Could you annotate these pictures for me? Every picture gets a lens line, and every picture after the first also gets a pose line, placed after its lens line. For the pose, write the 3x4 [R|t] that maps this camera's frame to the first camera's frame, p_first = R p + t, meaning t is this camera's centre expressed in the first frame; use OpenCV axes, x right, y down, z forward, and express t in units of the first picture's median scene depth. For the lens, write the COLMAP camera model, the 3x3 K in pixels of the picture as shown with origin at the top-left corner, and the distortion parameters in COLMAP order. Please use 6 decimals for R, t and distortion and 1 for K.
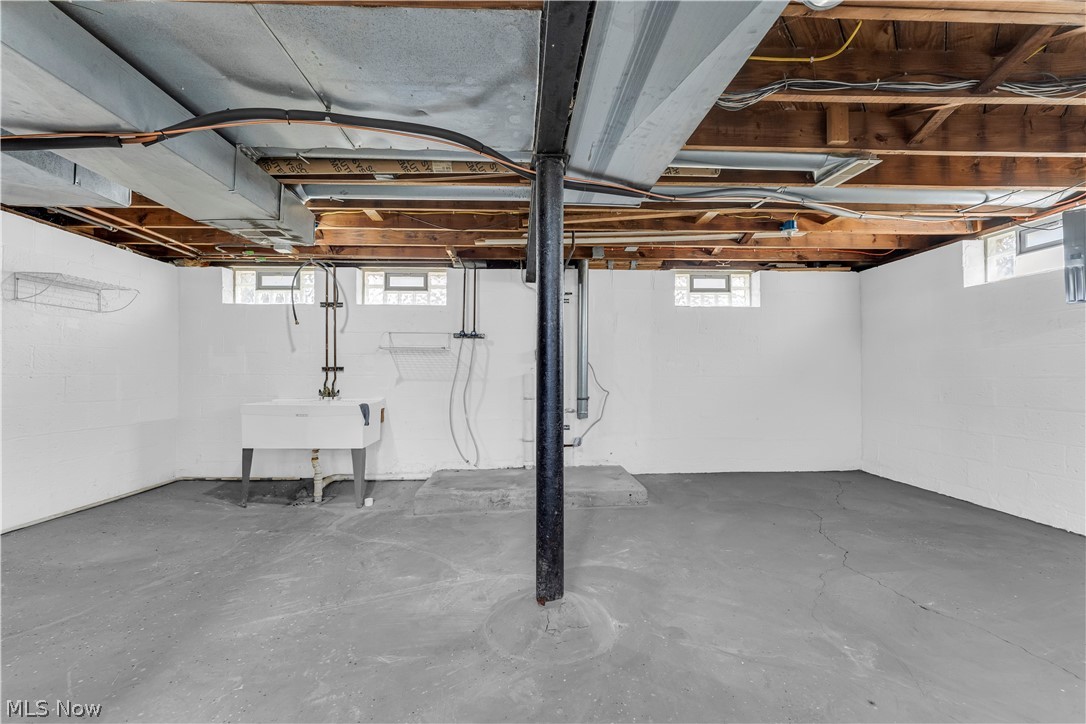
lens RADIAL K [[441.9, 0, 533.5], [0, 441.9, 366.9], [0, 0, 1]] dist [0.001565, 0.000166]
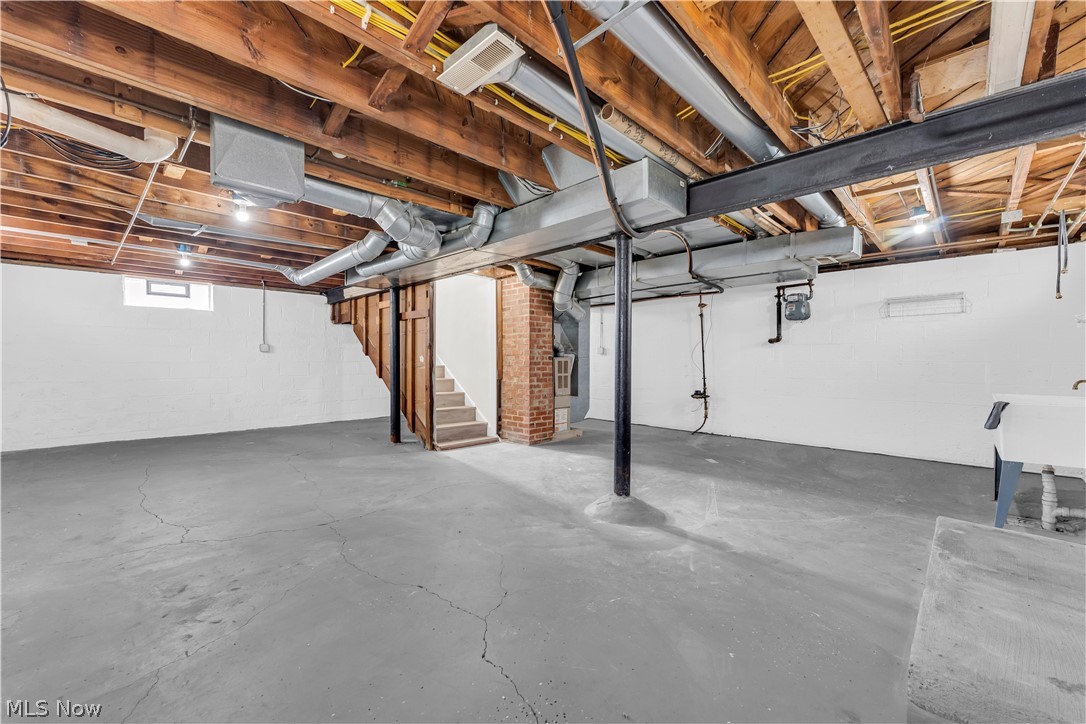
lens RADIAL K [[441.9, 0, 539.2], [0, 441.9, 362.9], [0, 0, 1]] dist [0.001565, 0.000166]
pose [[-0.718283, 0.003305, -0.695743, 1.065437], [0.012640, 0.999886, -0.008299, 0.019657], [0.695636, -0.014755, -0.718243, 1.480801]]
